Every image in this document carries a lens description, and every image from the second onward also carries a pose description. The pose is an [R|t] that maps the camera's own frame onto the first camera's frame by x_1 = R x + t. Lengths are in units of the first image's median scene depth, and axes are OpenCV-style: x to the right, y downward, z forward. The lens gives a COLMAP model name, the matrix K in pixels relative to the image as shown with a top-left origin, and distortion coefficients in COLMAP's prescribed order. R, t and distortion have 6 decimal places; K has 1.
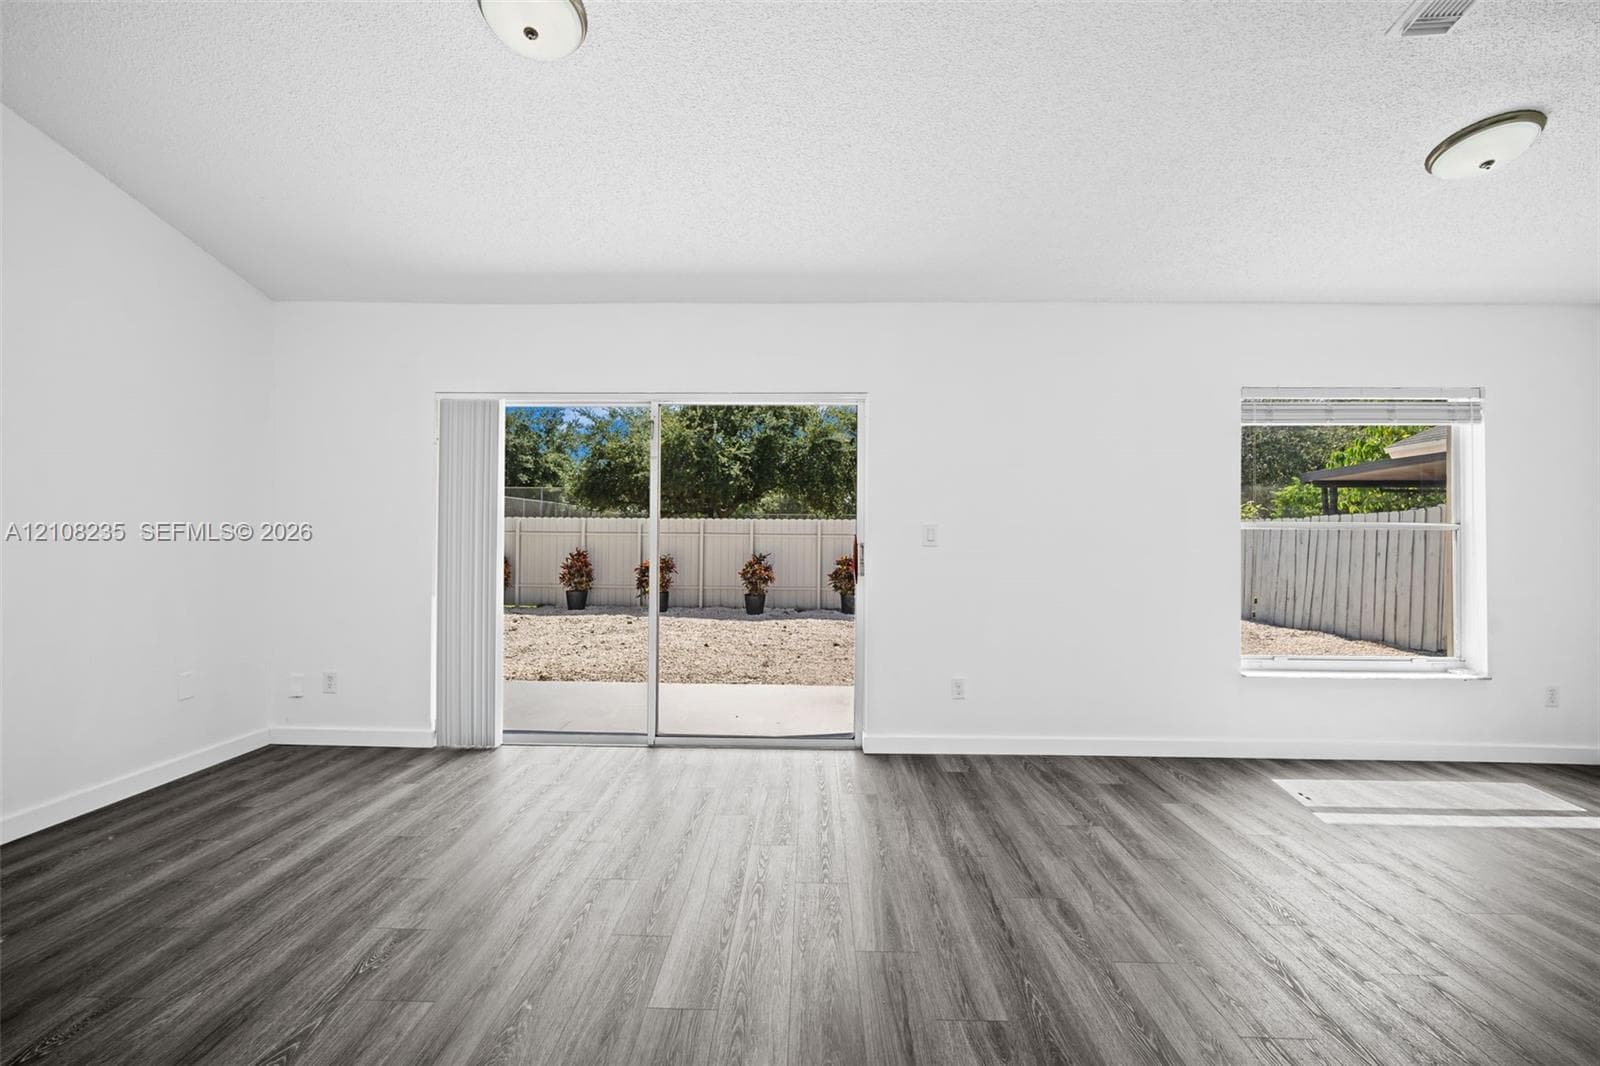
lens RADIAL K [[691.7, 0, 800.0], [0, 691.7, 533.0], [0, 0, 1]] dist [-0.002171, -0.000249]
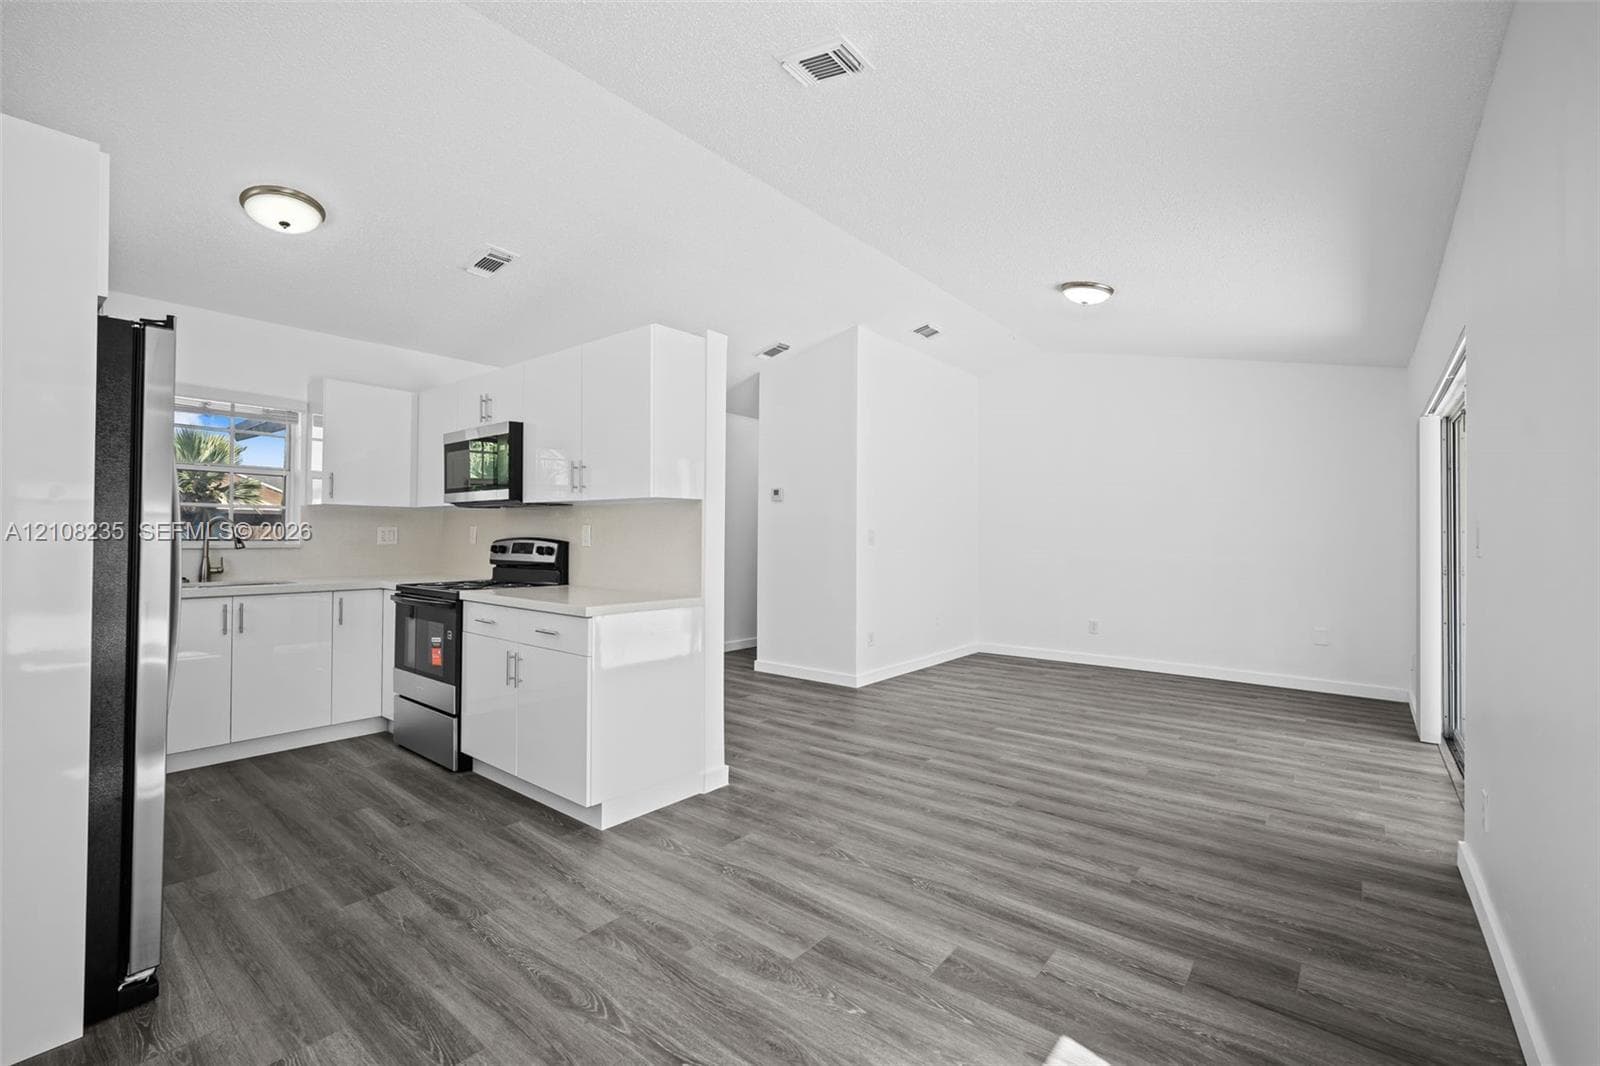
lens RADIAL K [[691.7, 0, 800.0], [0, 691.7, 533.0], [0, 0, 1]] dist [-0.002171, -0.000249]
pose [[-0.615199, -0.016038, -0.788209, 0.966154], [-0.000082, 0.999794, -0.020279, 0.009294], [0.788372, -0.012411, -0.615073, 0.860007]]
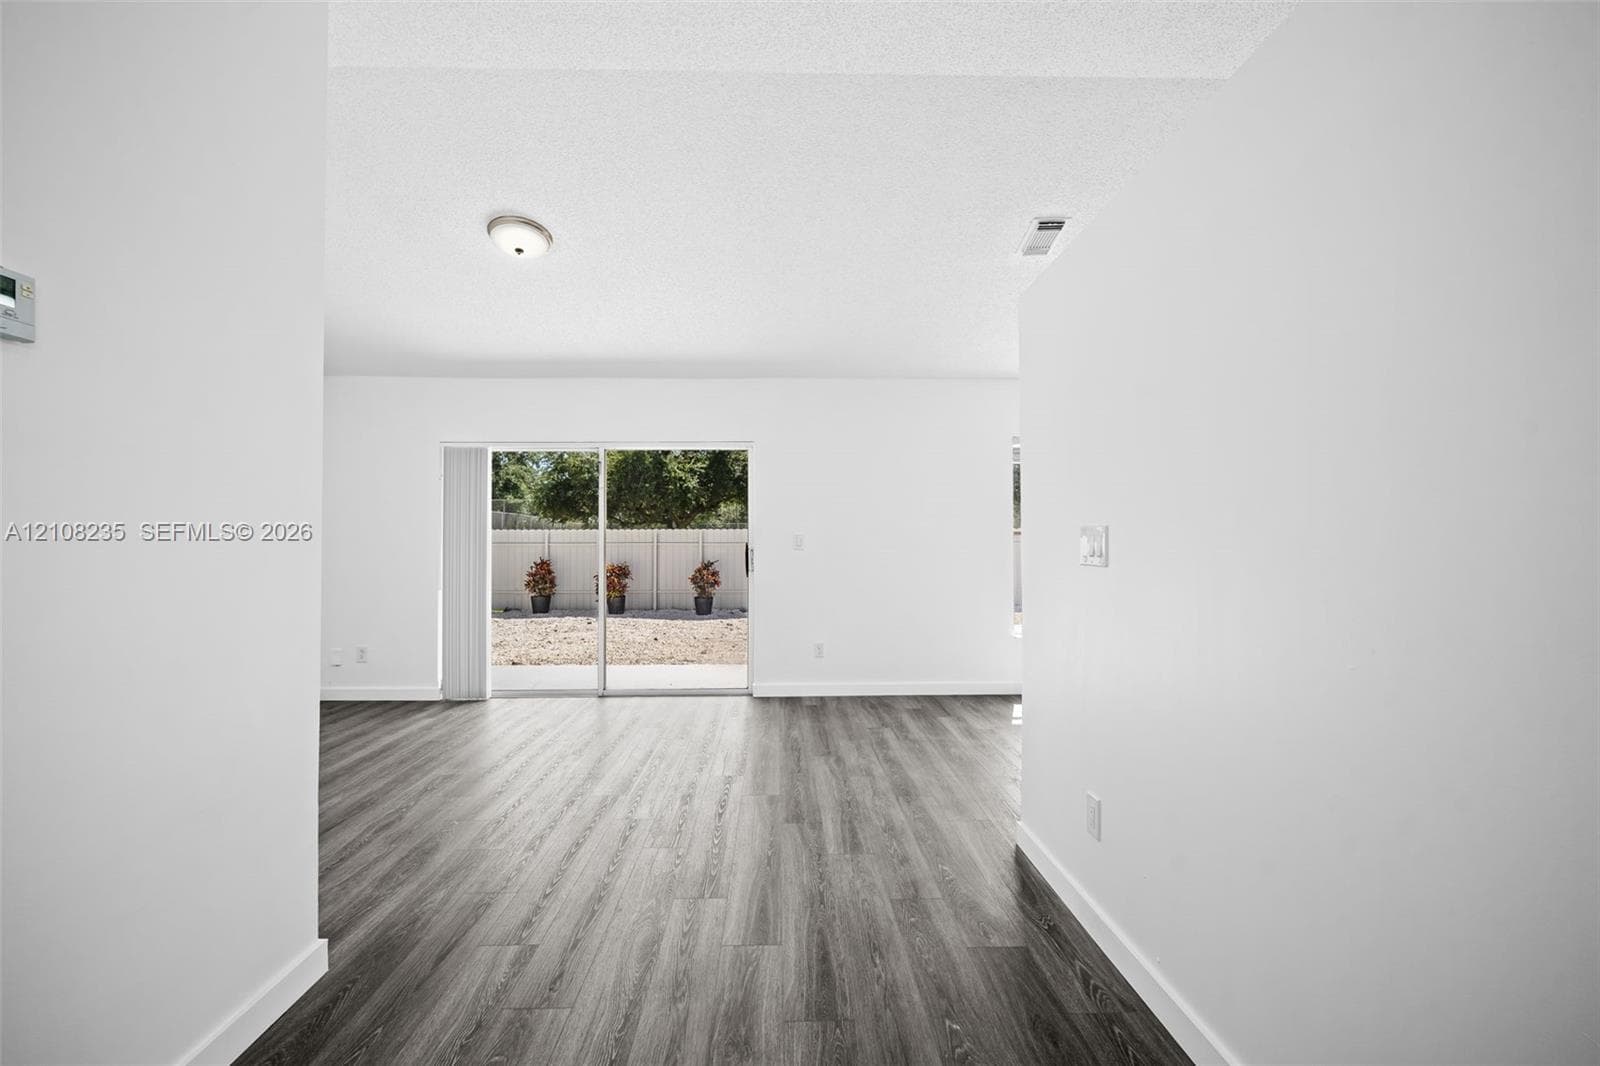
lens RADIAL K [[687.4, 0, 795.6], [0, 687.4, 532.3], [0, 0, 1]] dist [0.000202, -0.000136]
pose [[0.998882, -0.009969, 0.046210, 0.111275], [0.010589, 0.999857, -0.013191, 0.001519], [-0.046072, 0.013665, 0.998845, -0.385999]]
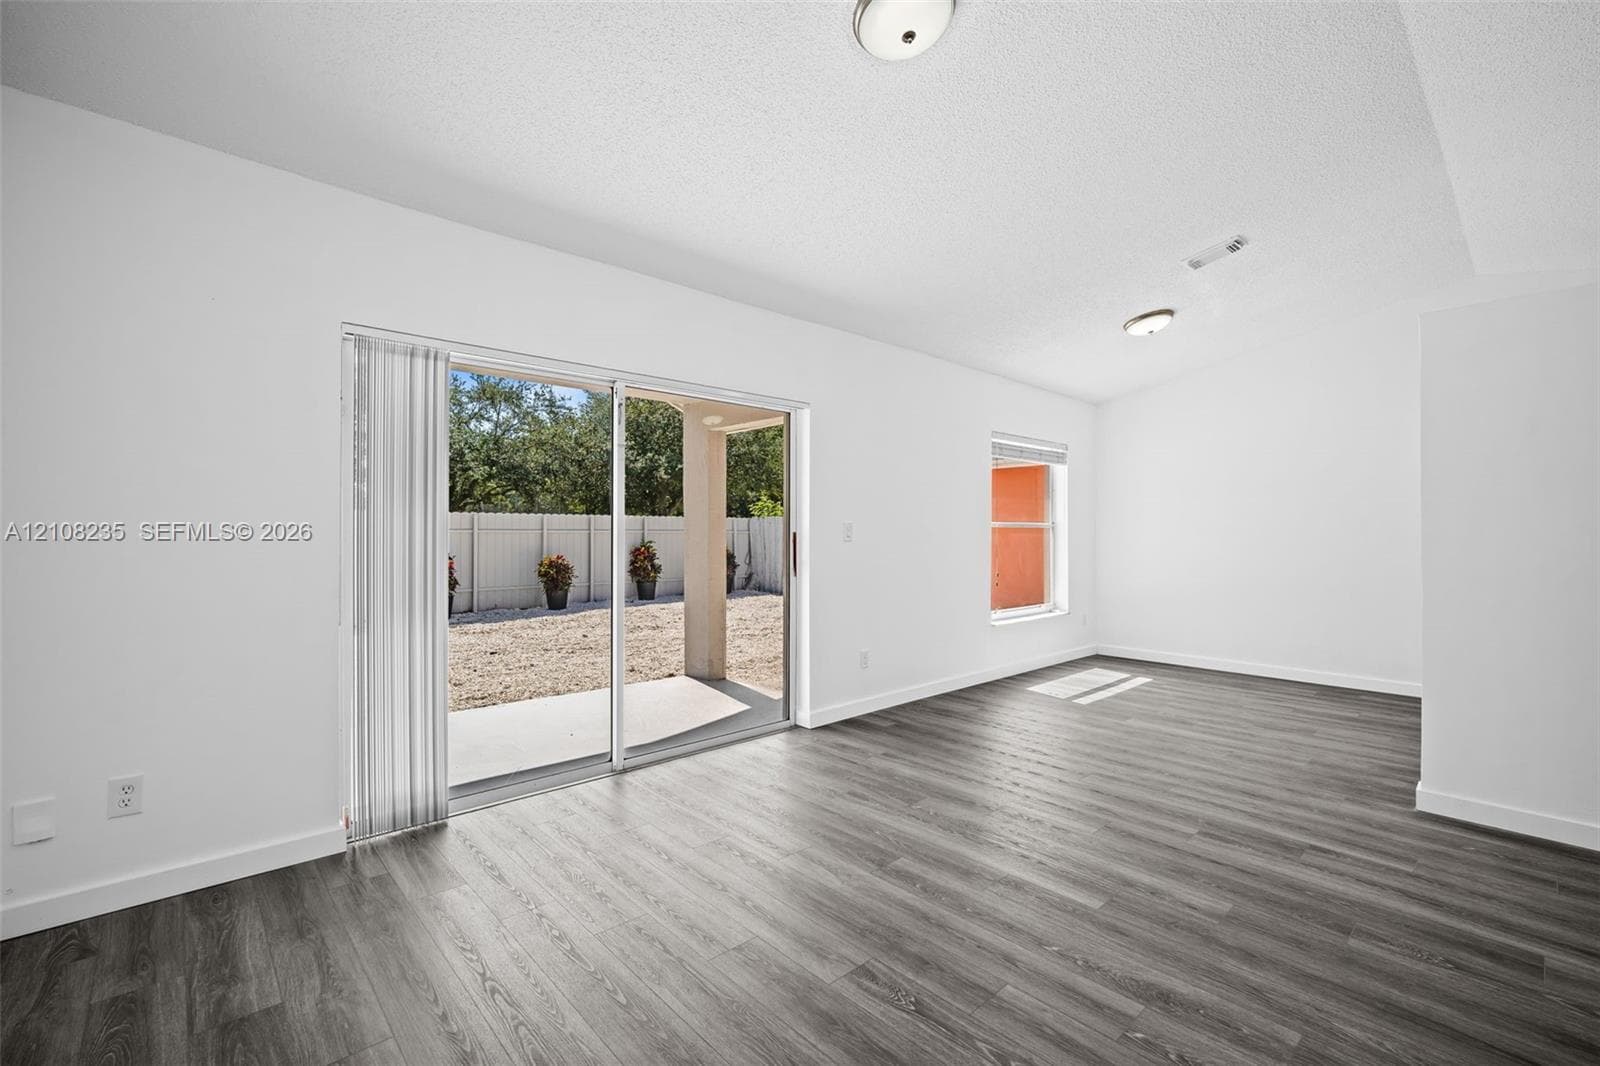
lens RADIAL K [[691.7, 0, 800.0], [0, 691.7, 533.0], [0, 0, 1]] dist [-0.002171, -0.000249]
pose [[0.719455, -0.007391, 0.694500, -0.648863], [-0.005080, 0.999861, 0.015903, -0.012848], [-0.694521, -0.014969, 0.719317, 0.202340]]
